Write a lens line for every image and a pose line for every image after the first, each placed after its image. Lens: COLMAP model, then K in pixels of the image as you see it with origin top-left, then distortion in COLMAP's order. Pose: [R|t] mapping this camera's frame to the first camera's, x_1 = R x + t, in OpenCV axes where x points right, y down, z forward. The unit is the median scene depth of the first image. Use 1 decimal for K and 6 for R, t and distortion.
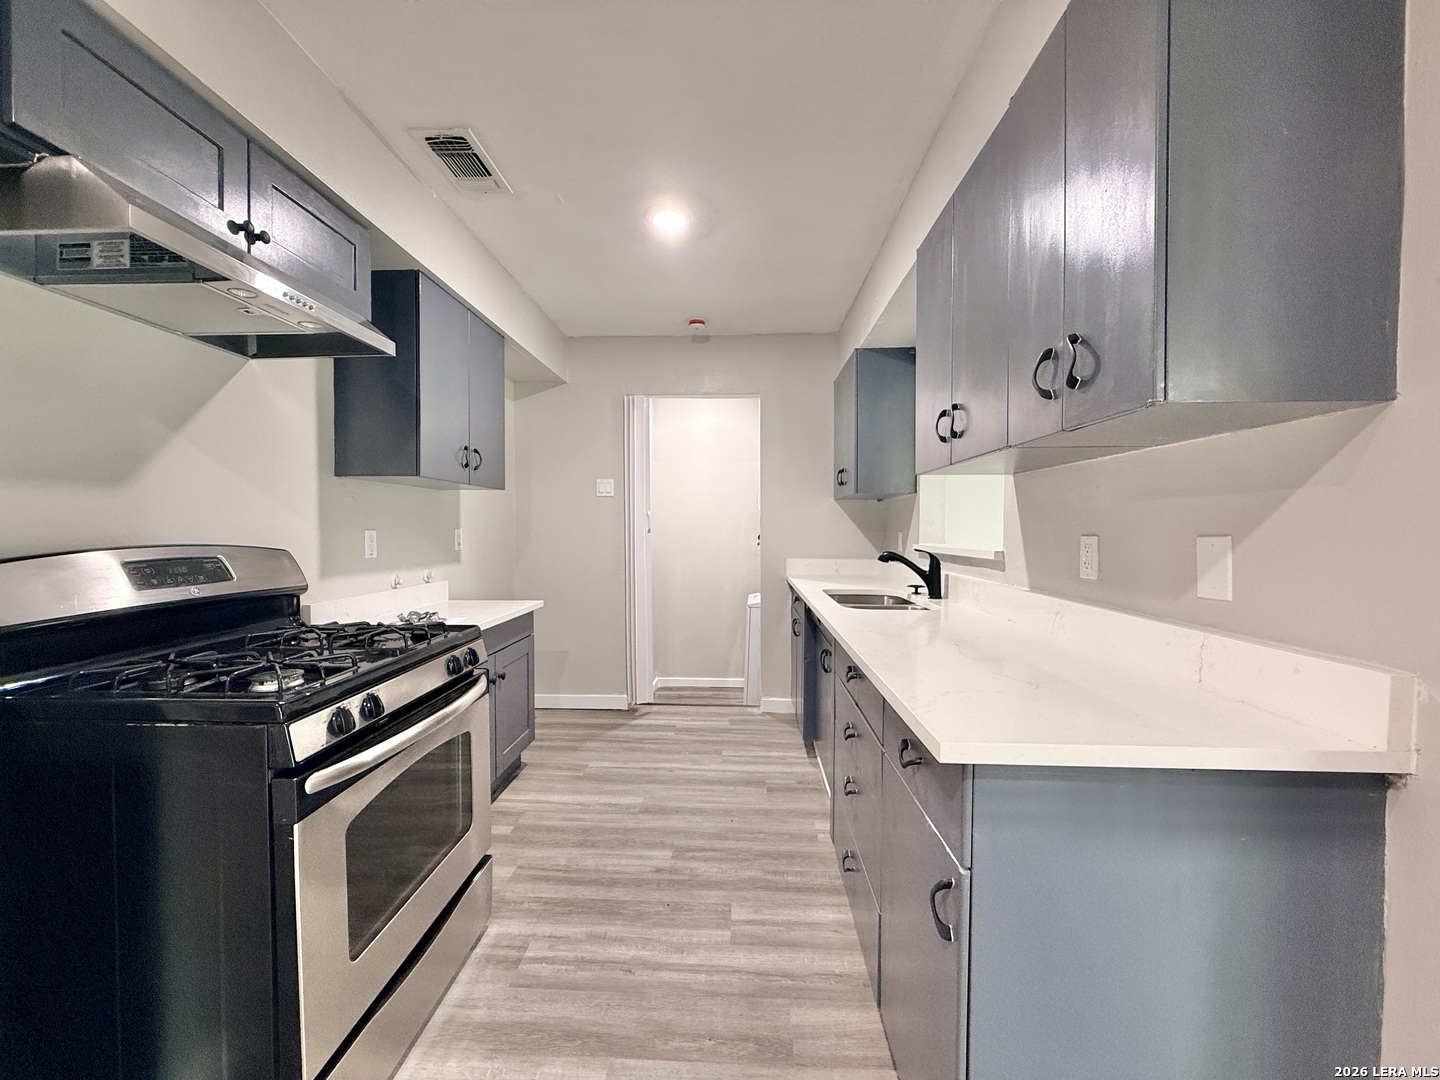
lens RADIAL K [[570.9, 0, 717.5], [0, 570.9, 543.0], [0, 0, 1]] dist [-0.000776, 0.000594]
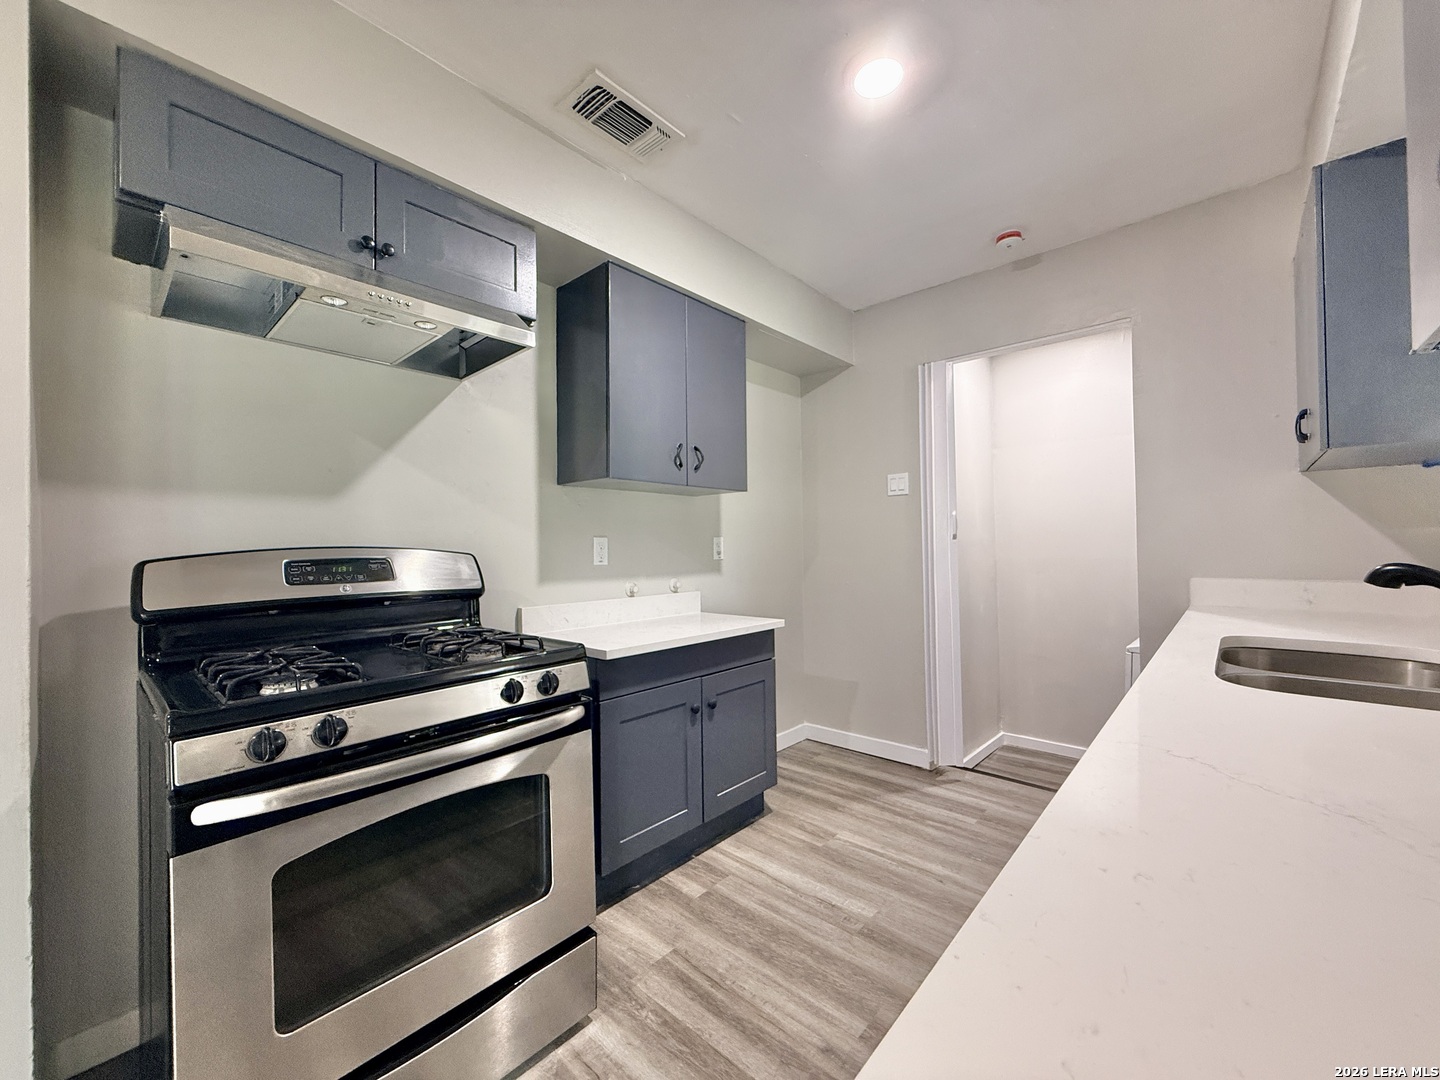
lens RADIAL K [[570.9, 0, 722.7], [0, 570.9, 542.7], [0, 0, 1]] dist [-0.000776, 0.000594]
pose [[0.772040, -0.015545, -0.635383, 0.178283], [-0.003509, 0.999581, -0.028719, 0.013475], [0.635564, 0.024402, 0.771663, 0.325993]]
